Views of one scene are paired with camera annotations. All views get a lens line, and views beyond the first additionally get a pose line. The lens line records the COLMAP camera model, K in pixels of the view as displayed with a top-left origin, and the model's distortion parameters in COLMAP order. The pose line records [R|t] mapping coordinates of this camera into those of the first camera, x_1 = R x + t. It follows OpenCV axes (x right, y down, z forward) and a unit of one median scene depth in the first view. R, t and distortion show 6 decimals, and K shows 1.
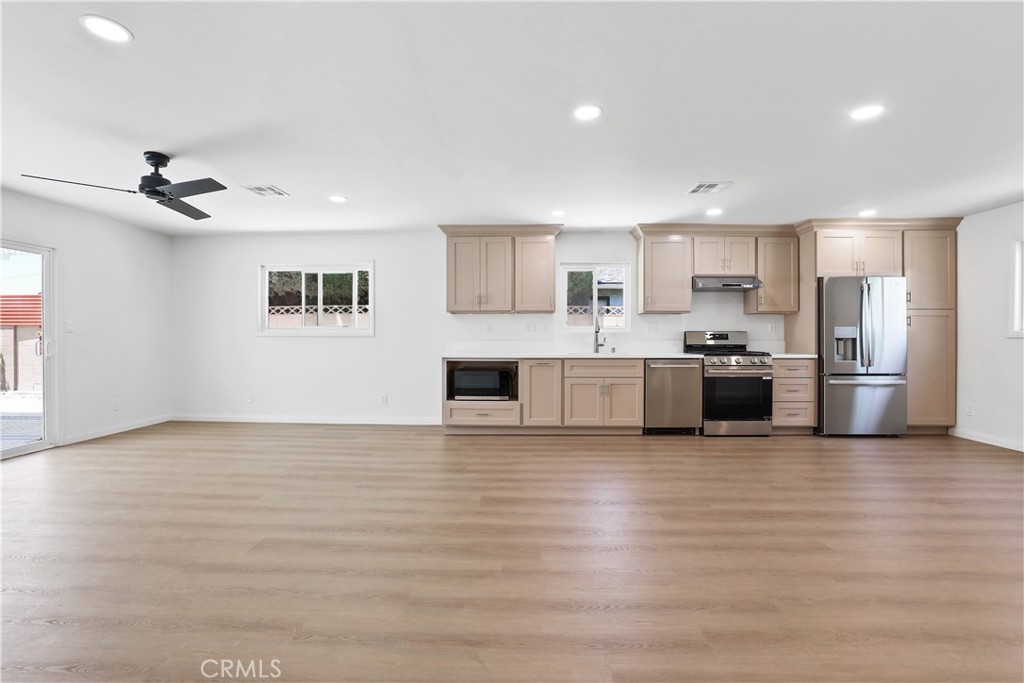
lens RADIAL K [[448.7, 0, 505.5], [0, 448.7, 332.7], [0, 0, 1]] dist [-0.031488, 0.000214]
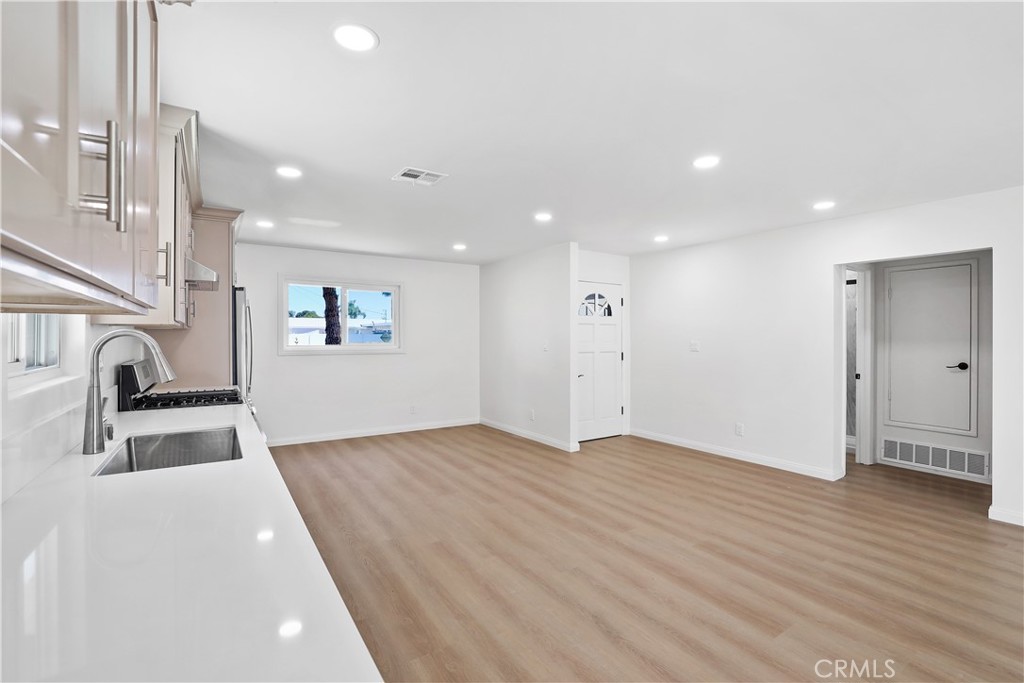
lens RADIAL K [[462.9, 0, 509.2], [0, 462.9, 339.2], [0, 0, 1]] dist [-0.020833, 0.000542]
pose [[-0.573894, -0.005102, 0.818914, -0.225469], [-0.003918, 0.999986, 0.003485, -0.035824], [-0.818920, -0.001208, -0.573906, 1.037272]]
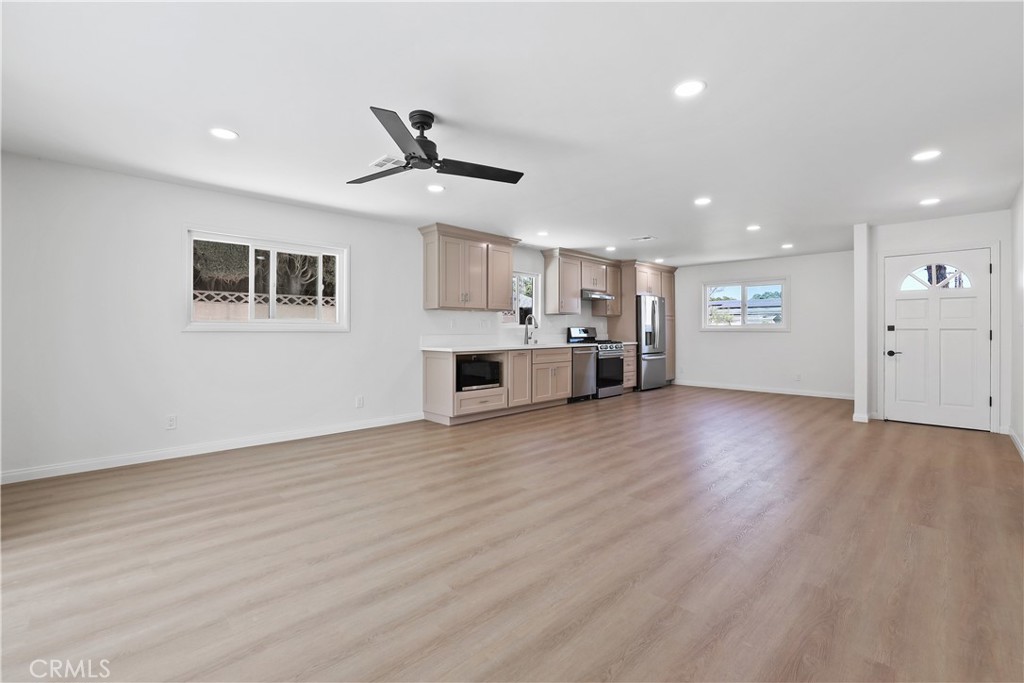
lens RADIAL K [[448.7, 0, 505.5], [0, 448.7, 332.7], [0, 0, 1]] dist [-0.031488, 0.000214]
pose [[0.692541, -0.004280, 0.721366, -0.809973], [-0.001147, 0.999975, 0.007034, 0.003376], [-0.721377, -0.005698, 0.692519, 0.191412]]
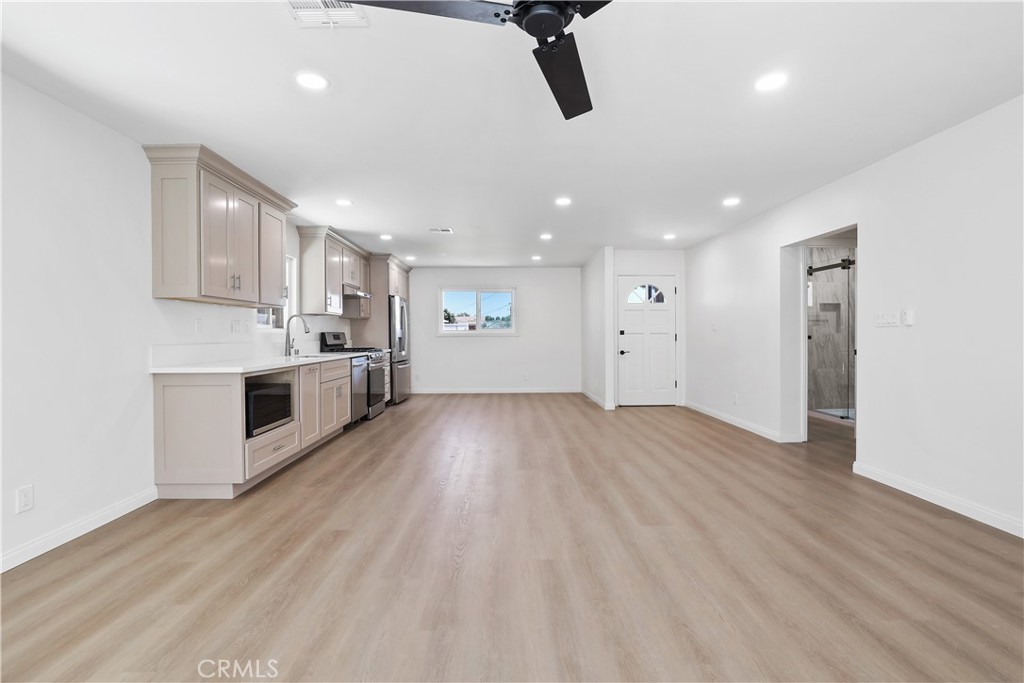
lens RADIAL K [[462.9, 0, 509.2], [0, 462.9, 339.2], [0, 0, 1]] dist [-0.020833, 0.000542]
pose [[-0.051077, -0.009039, 0.998654, -0.789267], [0.002916, 0.999953, 0.009200, 0.005028], [-0.998690, 0.003382, -0.051049, 0.668882]]
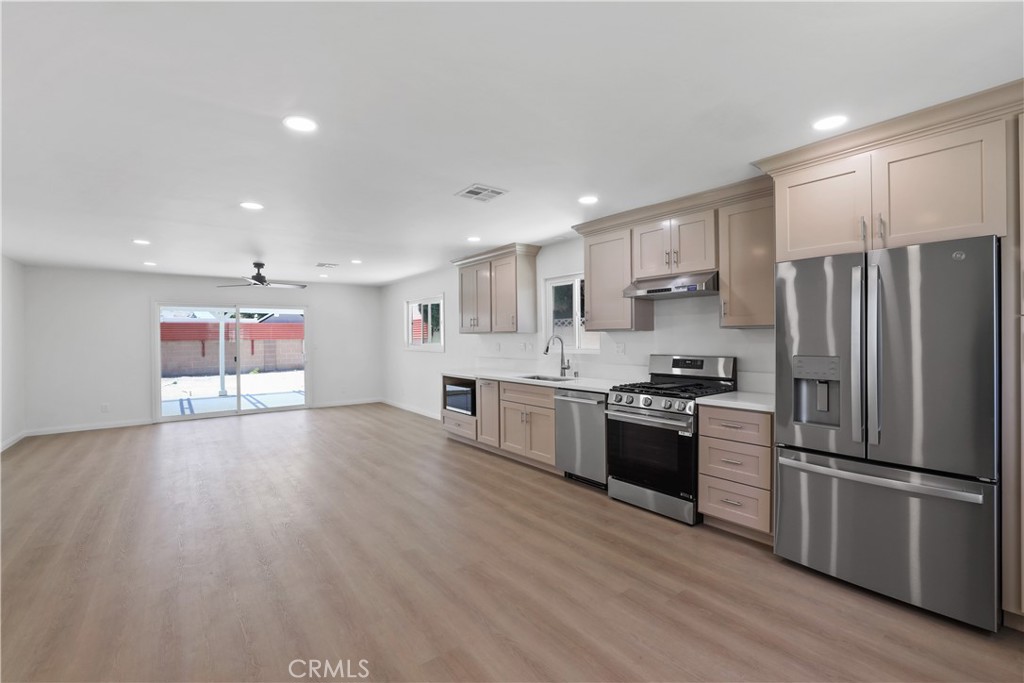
lens RADIAL K [[434.7, 0, 509.6], [0, 434.7, 337.7], [0, 0, 1]] dist [-0.031690, 0.000145]
pose [[0.640186, -0.006882, -0.768189, 0.876110], [0.013091, 0.999912, 0.001951, -0.038960], [0.768108, -0.011305, 0.640220, 0.397609]]
